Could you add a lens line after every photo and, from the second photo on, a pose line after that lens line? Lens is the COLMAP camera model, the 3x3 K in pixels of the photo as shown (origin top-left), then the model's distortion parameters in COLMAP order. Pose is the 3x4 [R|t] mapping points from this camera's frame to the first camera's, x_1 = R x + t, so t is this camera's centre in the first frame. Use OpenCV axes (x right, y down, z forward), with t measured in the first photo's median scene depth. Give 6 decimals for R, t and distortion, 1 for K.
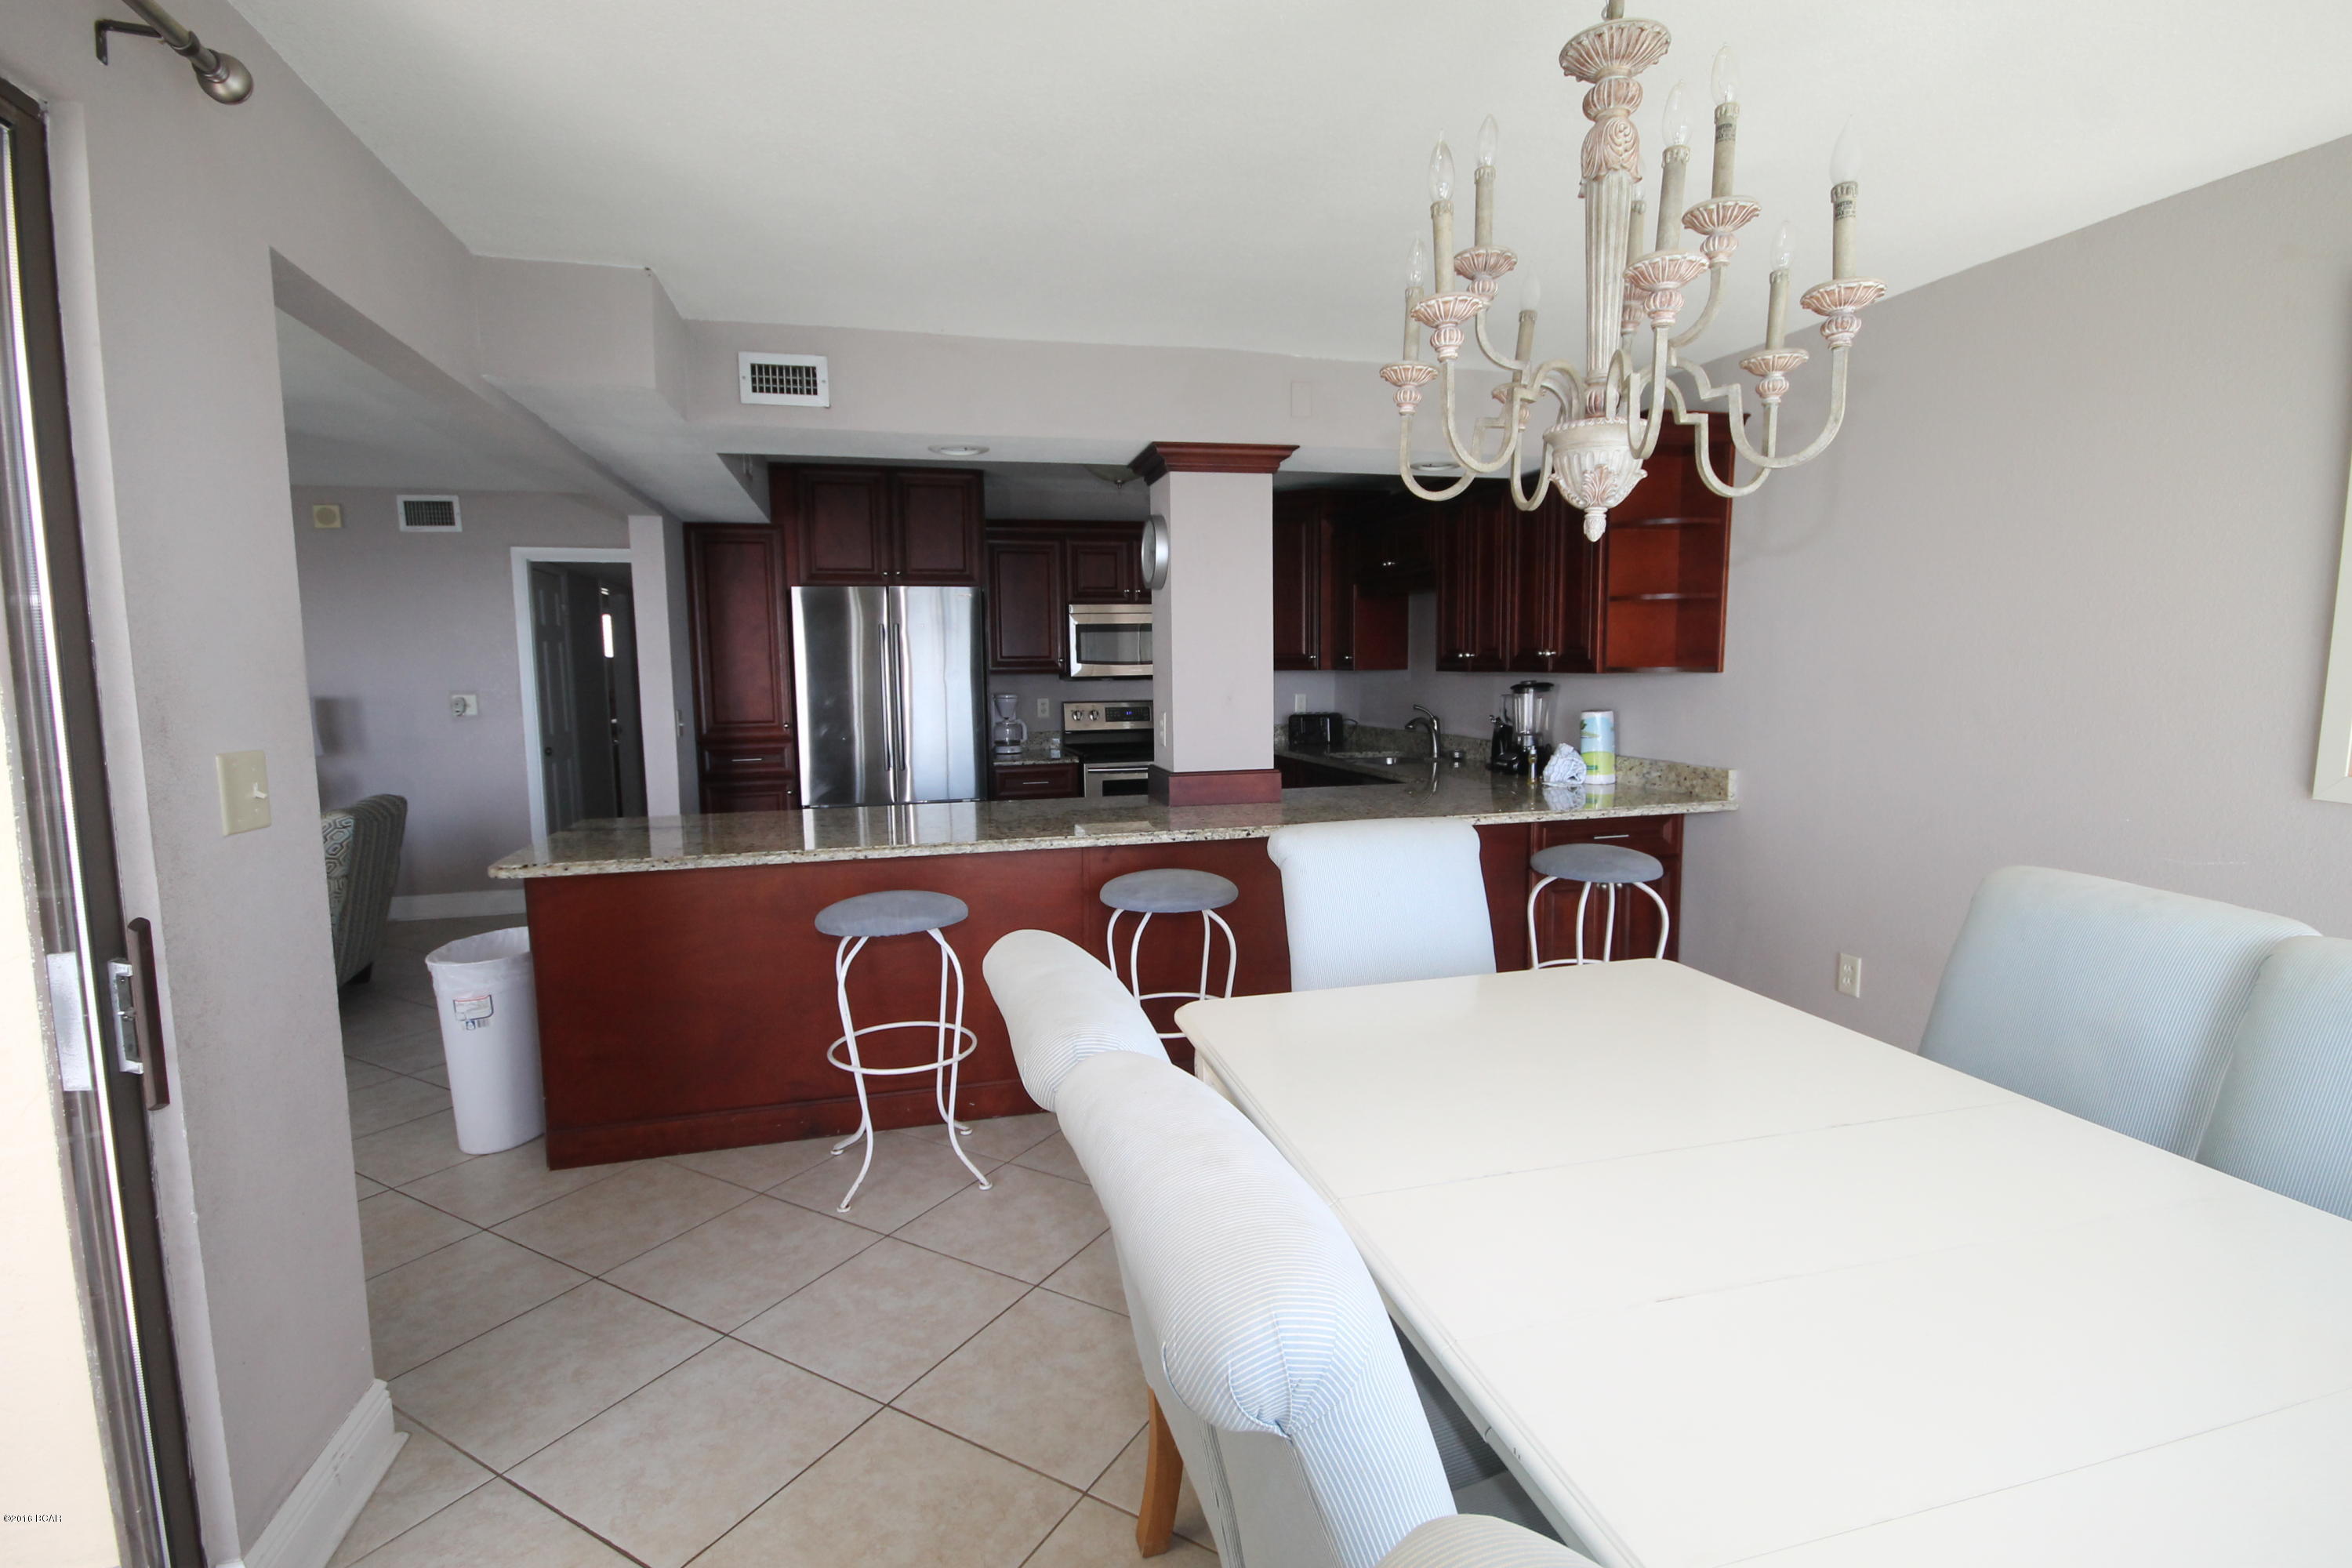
lens RADIAL K [[1101.8, 0, 1193.0], [0, 1101.8, 783.9], [0, 0, 1]] dist [0.009737, -0.010954]
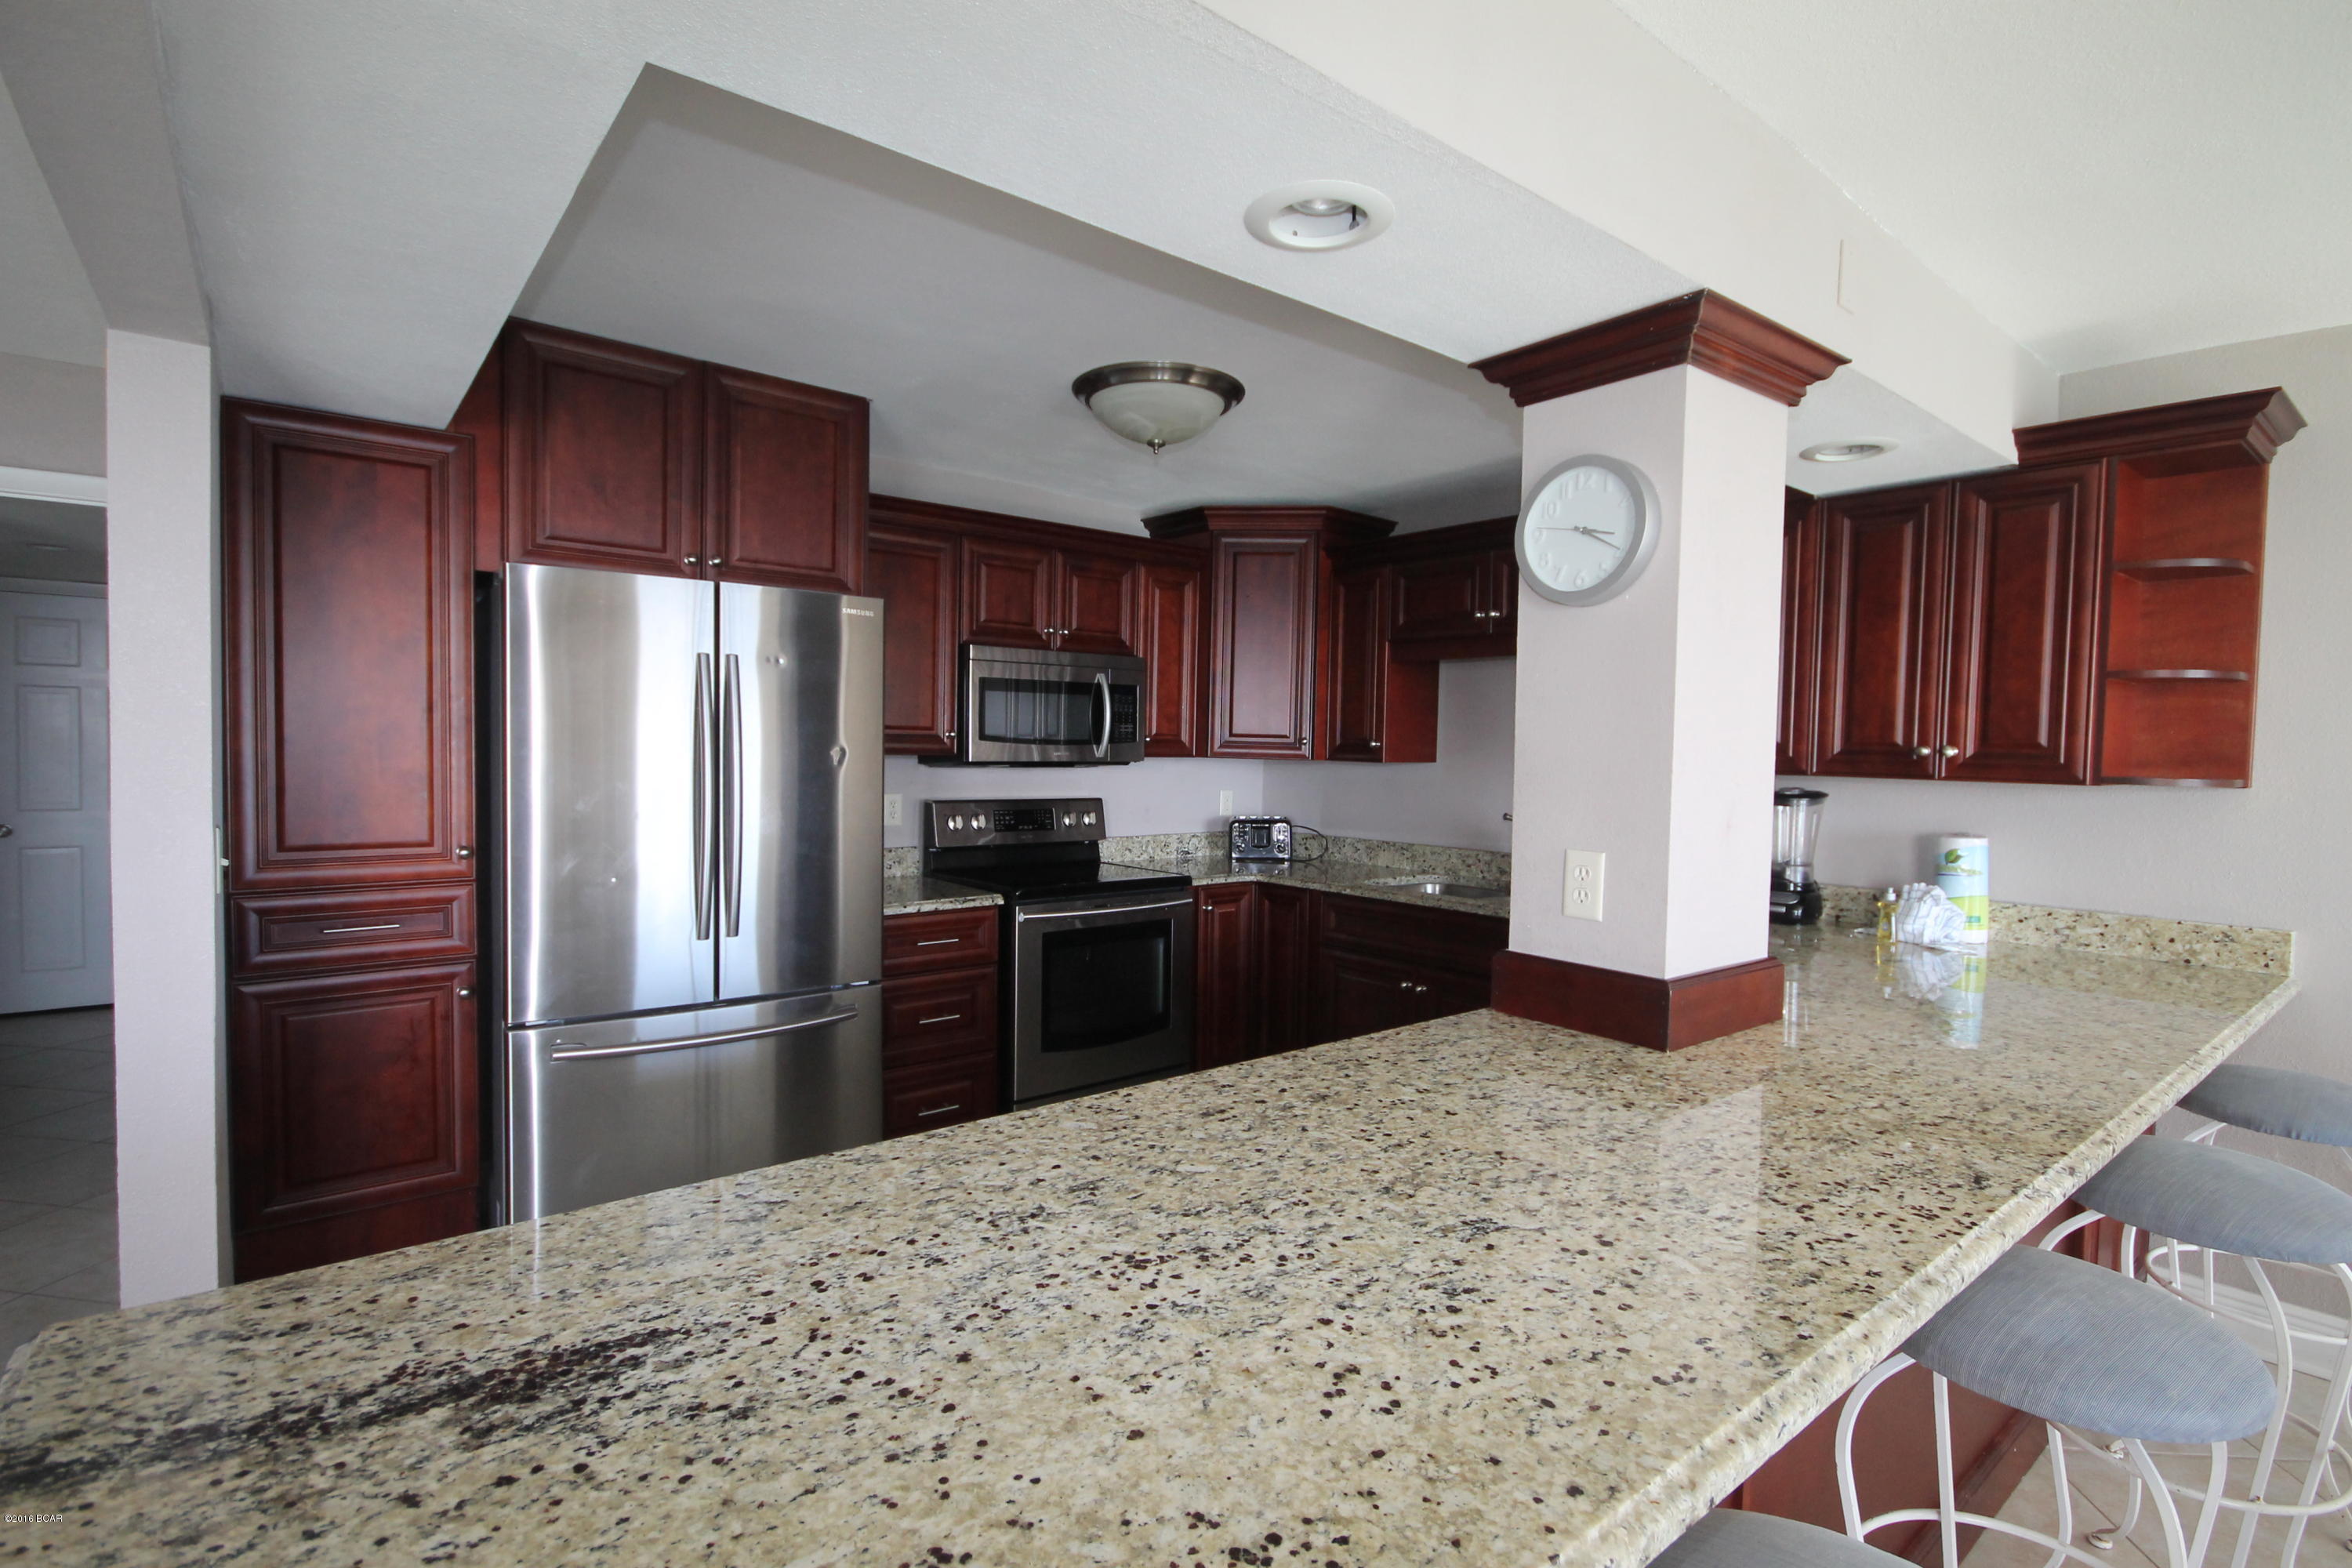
lens RADIAL K [[1101.8, 0, 1191.0], [0, 1101.8, 786.1], [0, 0, 1]] dist [0.009737, -0.010954]
pose [[0.914751, 0.014253, 0.403768, -0.300086], [0.014575, 0.997563, -0.068236, -0.048256], [-0.403756, 0.068304, 0.912313, 0.476251]]
